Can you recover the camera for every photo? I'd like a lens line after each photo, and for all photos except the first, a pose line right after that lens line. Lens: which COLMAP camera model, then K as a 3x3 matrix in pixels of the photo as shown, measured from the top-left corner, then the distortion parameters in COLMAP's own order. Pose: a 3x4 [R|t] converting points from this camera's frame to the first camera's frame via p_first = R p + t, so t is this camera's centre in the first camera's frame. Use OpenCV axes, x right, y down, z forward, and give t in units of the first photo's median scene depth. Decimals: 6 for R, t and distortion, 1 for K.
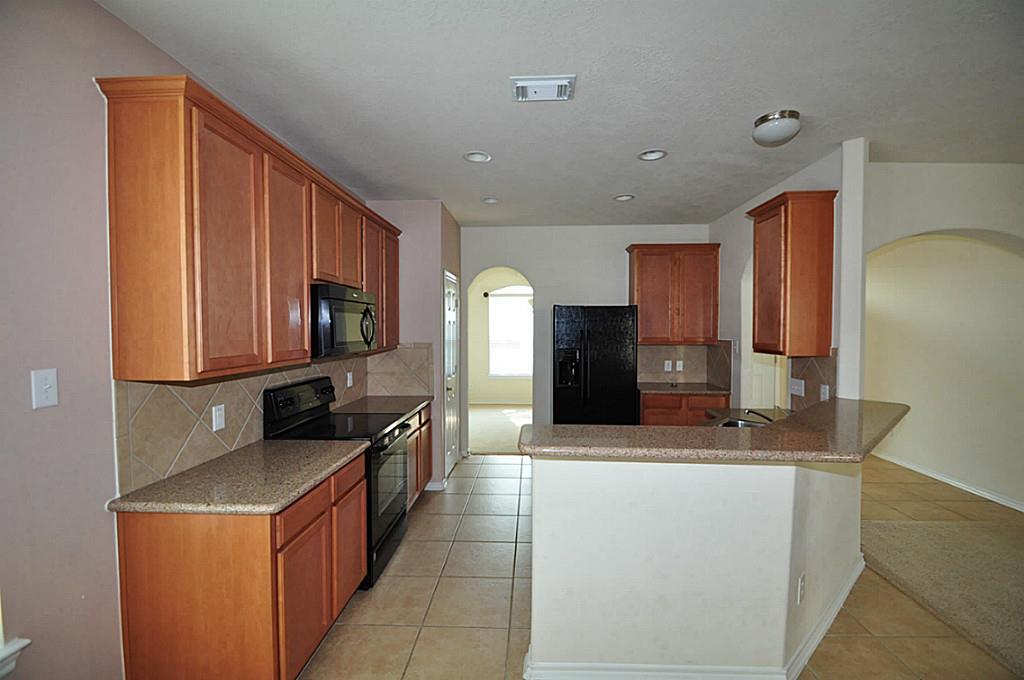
lens RADIAL K [[448.3, 0, 507.4], [0, 448.3, 340.2], [0, 0, 1]] dist [-0.000613, -0.007908]
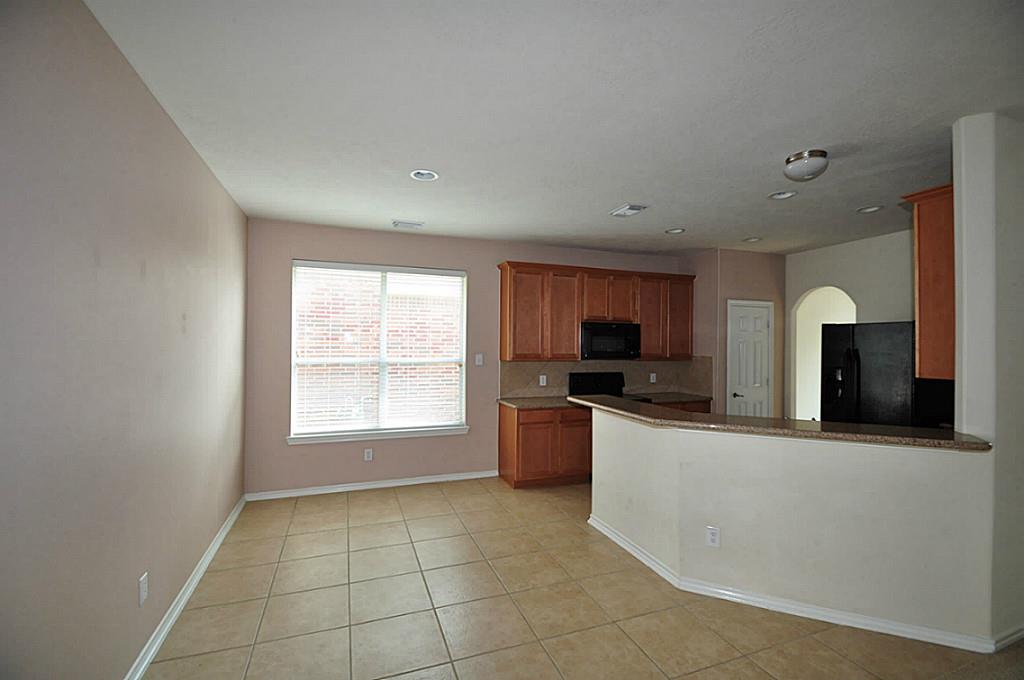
lens RADIAL K [[448.3, 0, 517.5], [0, 448.3, 346.9], [0, 0, 1]] dist [-0.000613, -0.007908]
pose [[0.405166, 0.005654, -0.914225, 0.954690], [-0.035799, 0.999312, -0.009685, 0.012967], [0.913542, 0.036653, 0.405090, -0.071022]]
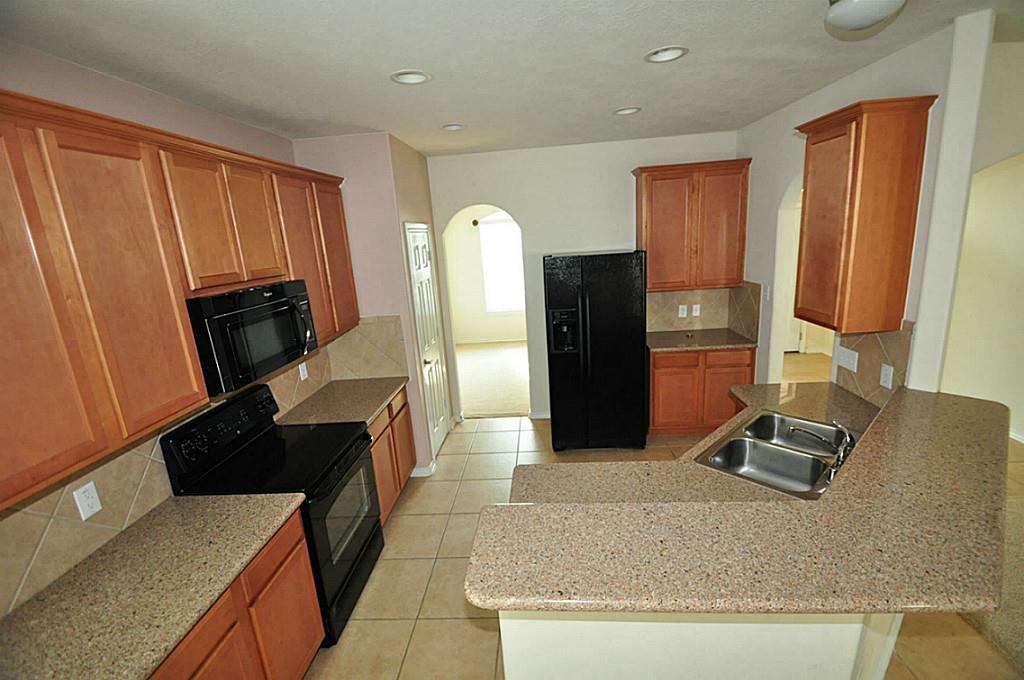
lens RADIAL K [[448.3, 0, 509.4], [0, 448.3, 341.5], [0, 0, 1]] dist [-0.000613, -0.007908]
pose [[0.997676, -0.063458, -0.024826, 0.064342], [0.067225, 0.976172, 0.206321, -0.124125], [0.011142, -0.207510, 0.978169, 0.208244]]
